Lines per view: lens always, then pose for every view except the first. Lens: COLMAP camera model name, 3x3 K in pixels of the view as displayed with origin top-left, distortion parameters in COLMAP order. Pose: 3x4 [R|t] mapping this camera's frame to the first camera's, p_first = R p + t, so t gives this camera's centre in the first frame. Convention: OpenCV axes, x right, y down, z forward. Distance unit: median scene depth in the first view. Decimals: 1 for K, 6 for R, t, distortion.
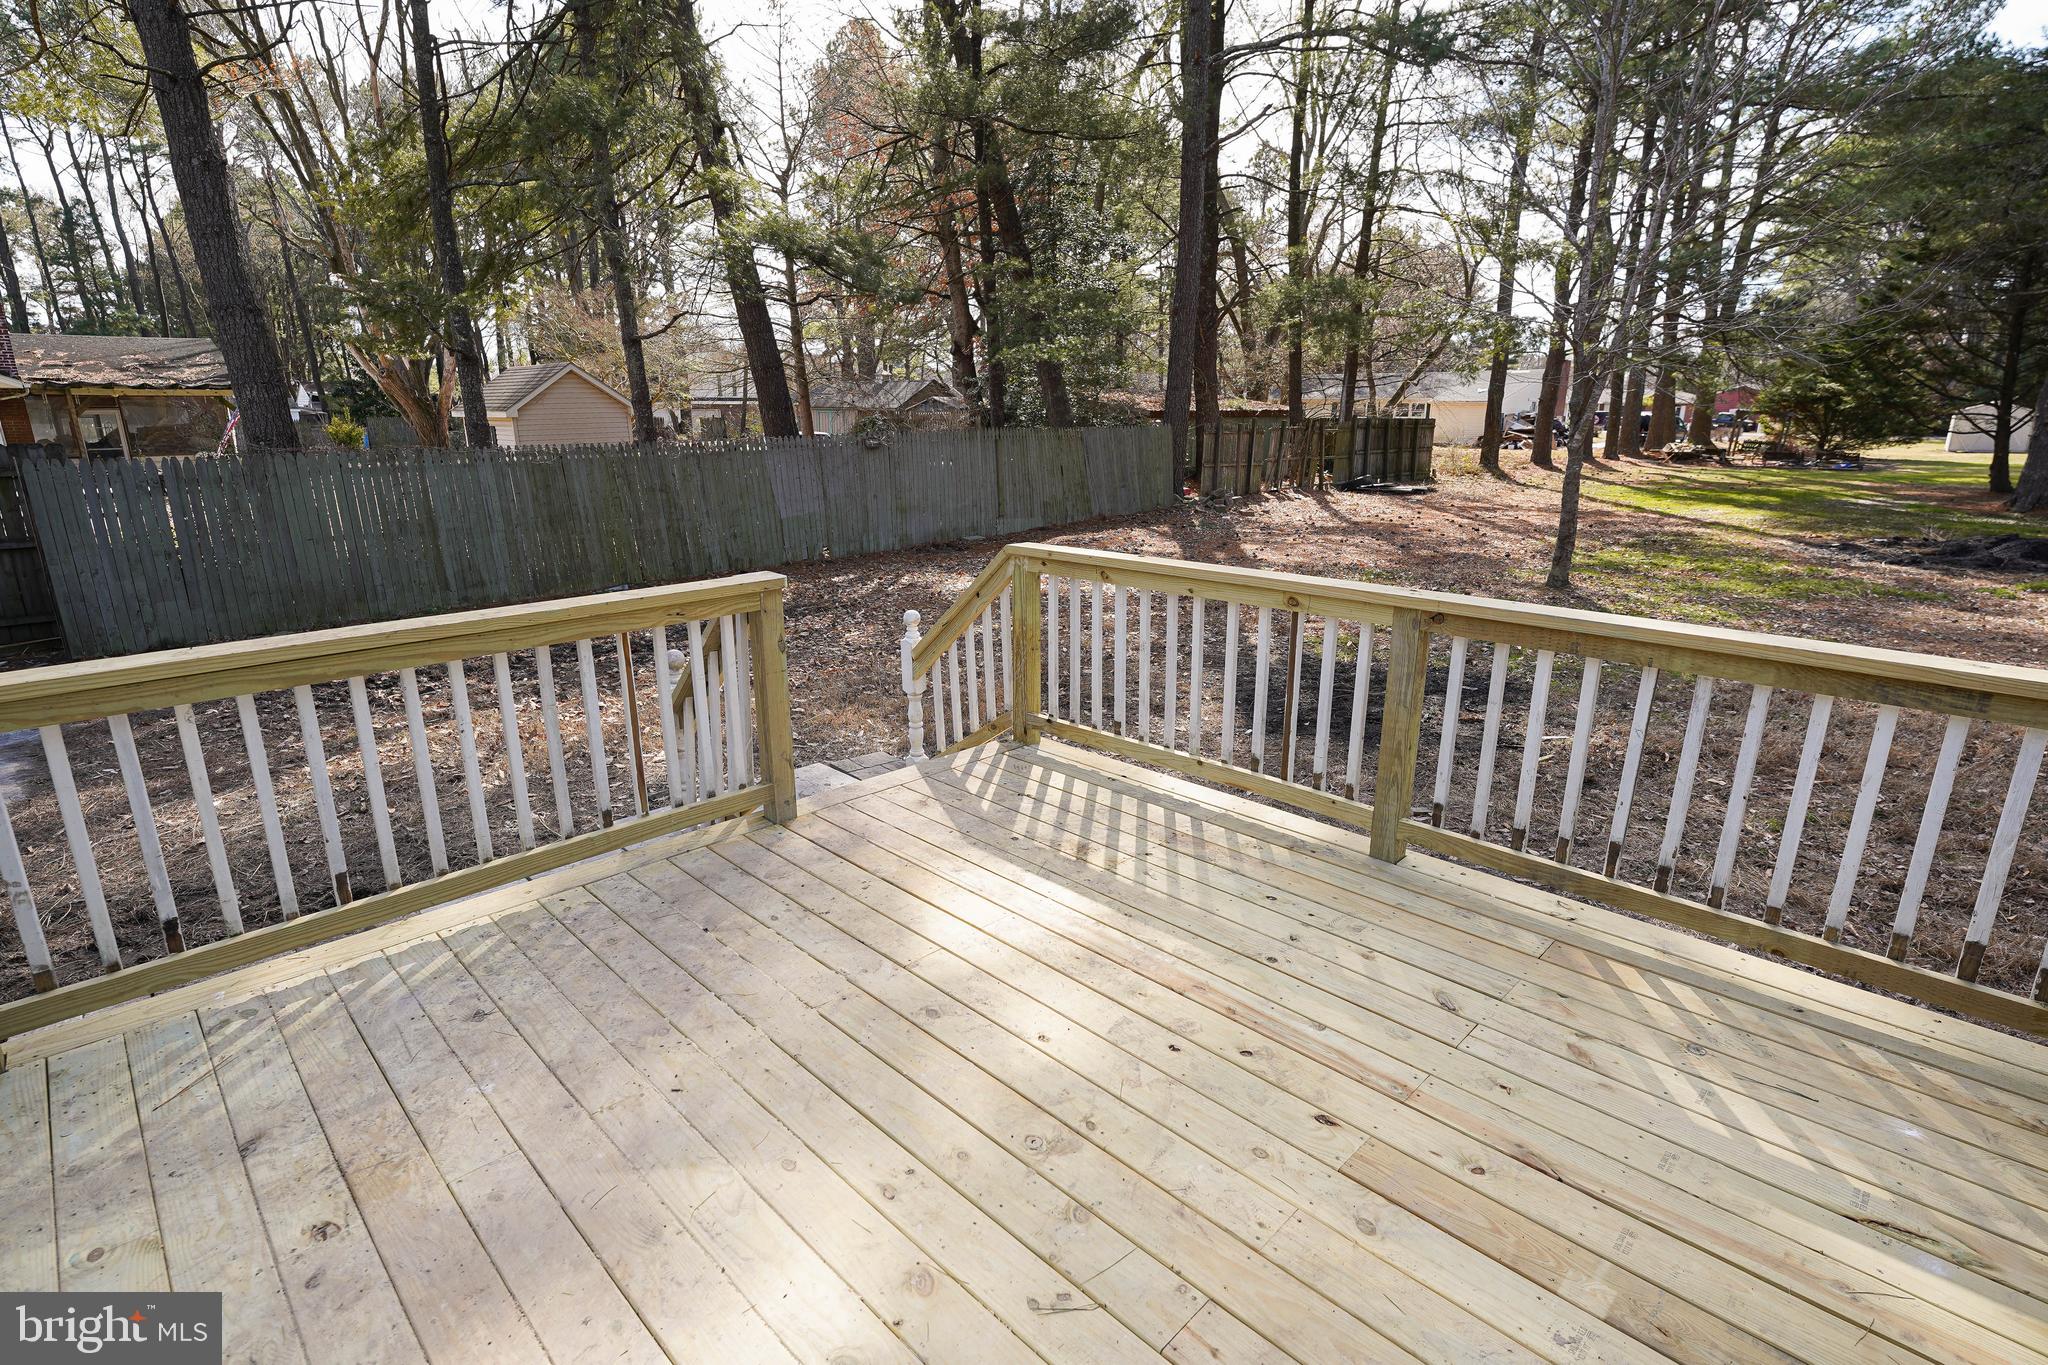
lens RADIAL K [[988.8, 0, 1003.6], [0, 988.8, 685.9], [0, 0, 1]] dist [-0.004552, -0.000770]
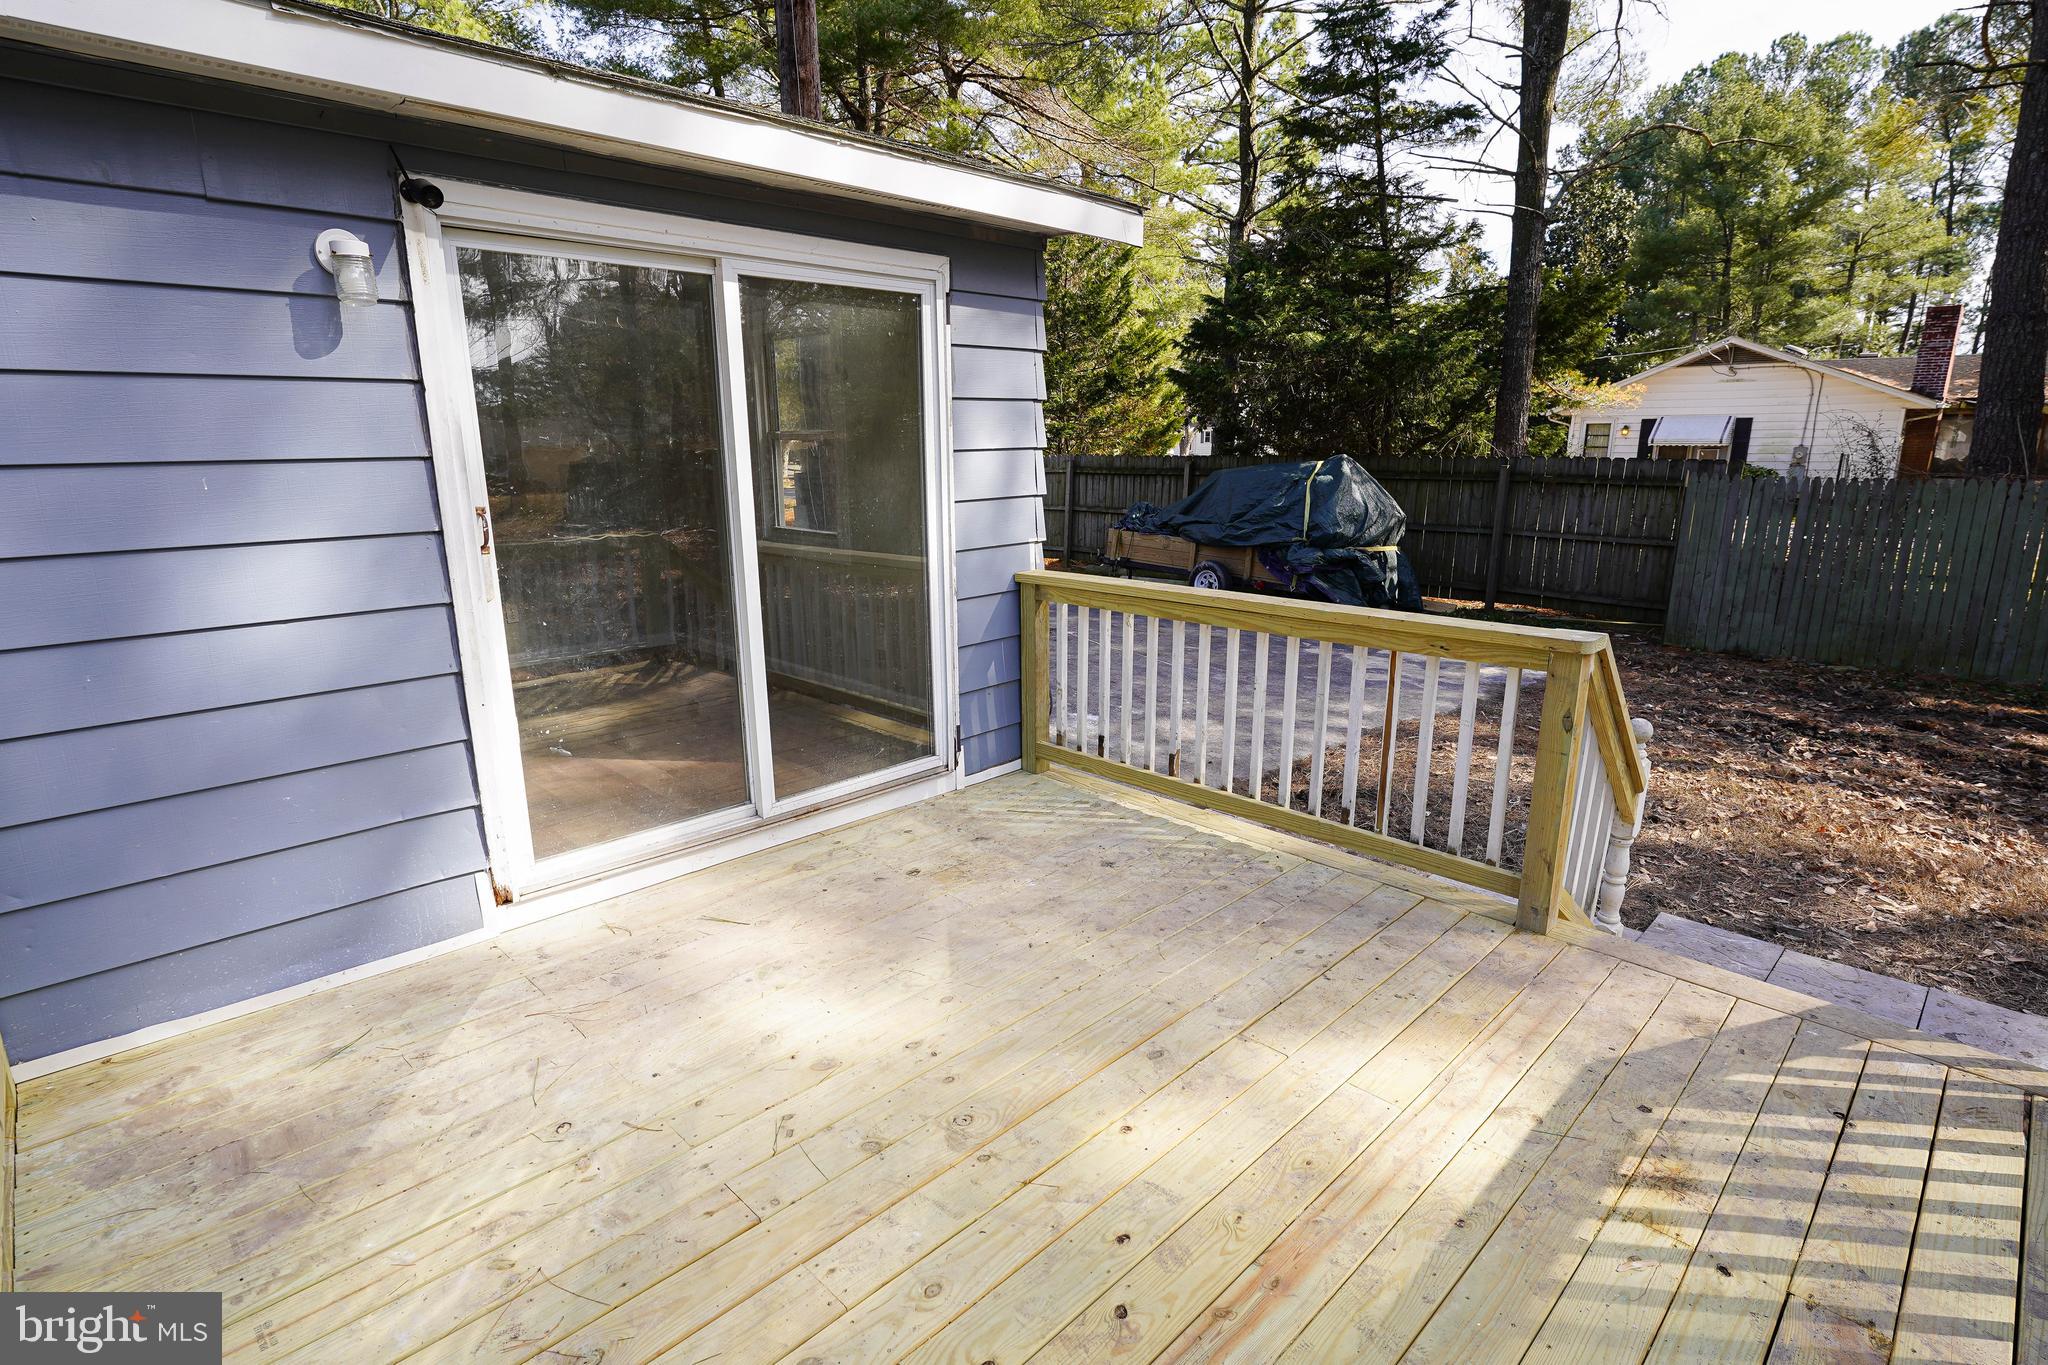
lens RADIAL K [[1028.5, 0, 1019.5], [0, 1028.5, 682.0], [0, 0, 1]] dist [-0.003083, -0.000477]
pose [[0.005496, 0.233971, -0.972228, 0.702992], [-0.262500, 0.938485, 0.224366, -0.172252], [0.964916, 0.253977, 0.066576, 0.611581]]
